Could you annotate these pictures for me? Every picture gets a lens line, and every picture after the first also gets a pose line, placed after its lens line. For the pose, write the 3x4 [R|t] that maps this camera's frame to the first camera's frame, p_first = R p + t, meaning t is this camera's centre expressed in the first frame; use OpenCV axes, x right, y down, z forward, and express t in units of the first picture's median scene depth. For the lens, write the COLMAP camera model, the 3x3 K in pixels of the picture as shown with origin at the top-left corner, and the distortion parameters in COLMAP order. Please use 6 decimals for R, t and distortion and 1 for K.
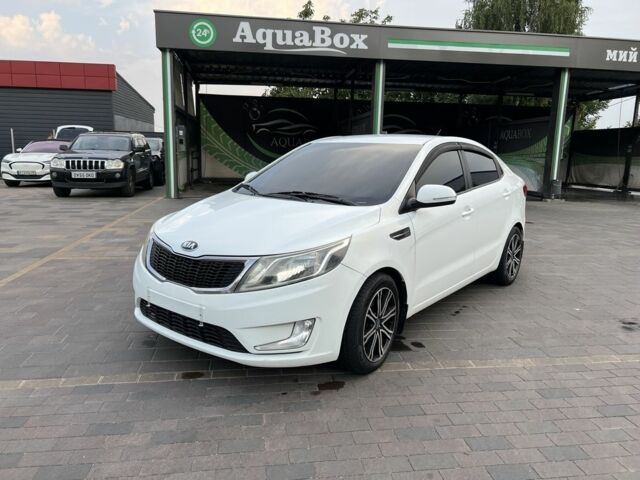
lens RADIAL K [[484.5, 0, 320.0], [0, 484.5, 240.0], [0, 0, 1]] dist [0.043617, -0.043802]
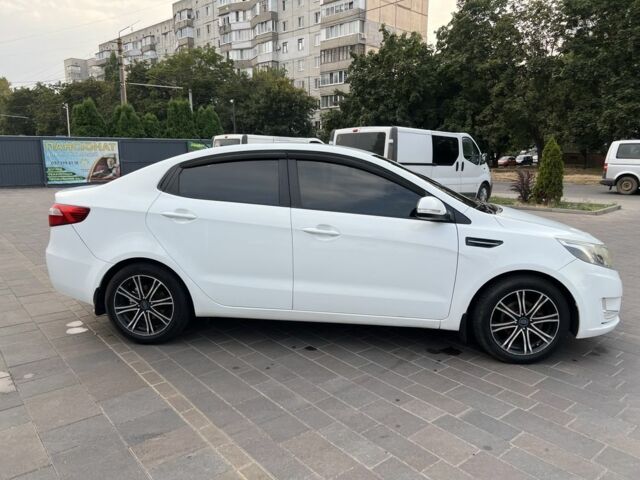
lens RADIAL K [[495.7, 0, 320.0], [0, 495.7, 240.0], [0, 0, 1]] dist [0.048612, -0.062179]
pose [[-0.533253, -0.176300, 0.827381, -0.211147], [0.134717, 0.947864, 0.288799, -0.127915], [-0.835160, 0.265465, -0.481701, 0.614453]]
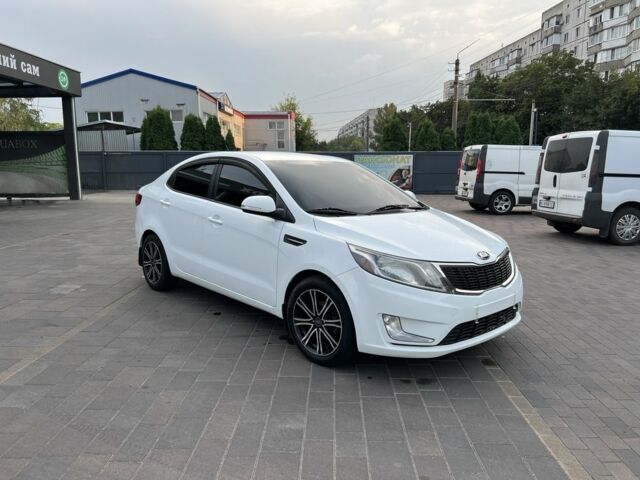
lens RADIAL K [[495.7, 0, 320.0], [0, 495.7, 240.0], [0, 0, 1]] dist [0.048612, -0.062179]
pose [[0.165348, -0.175473, 0.970499, -0.342004], [0.179933, 0.972896, 0.145251, -0.061633], [-0.969683, 0.150608, 0.192440, 0.263374]]
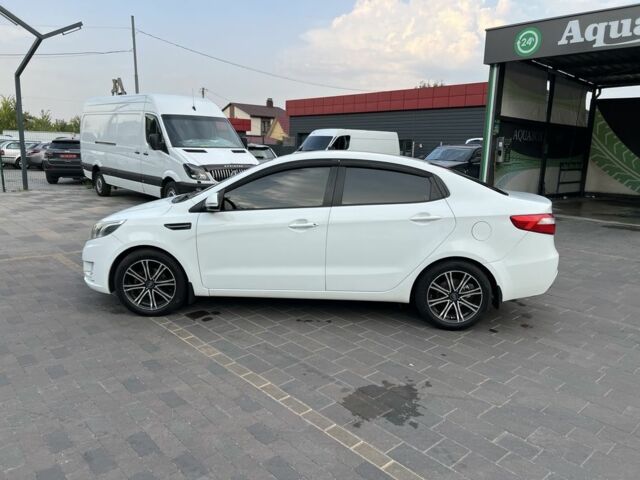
lens RADIAL K [[484.5, 0, 320.0], [0, 484.5, 240.0], [0, 0, 1]] dist [0.043617, -0.043802]
pose [[0.564791, 0.148941, -0.811682, 0.373277], [-0.163412, 0.984287, 0.066907, -0.032321], [0.808893, 0.094850, 0.580255, 0.134775]]
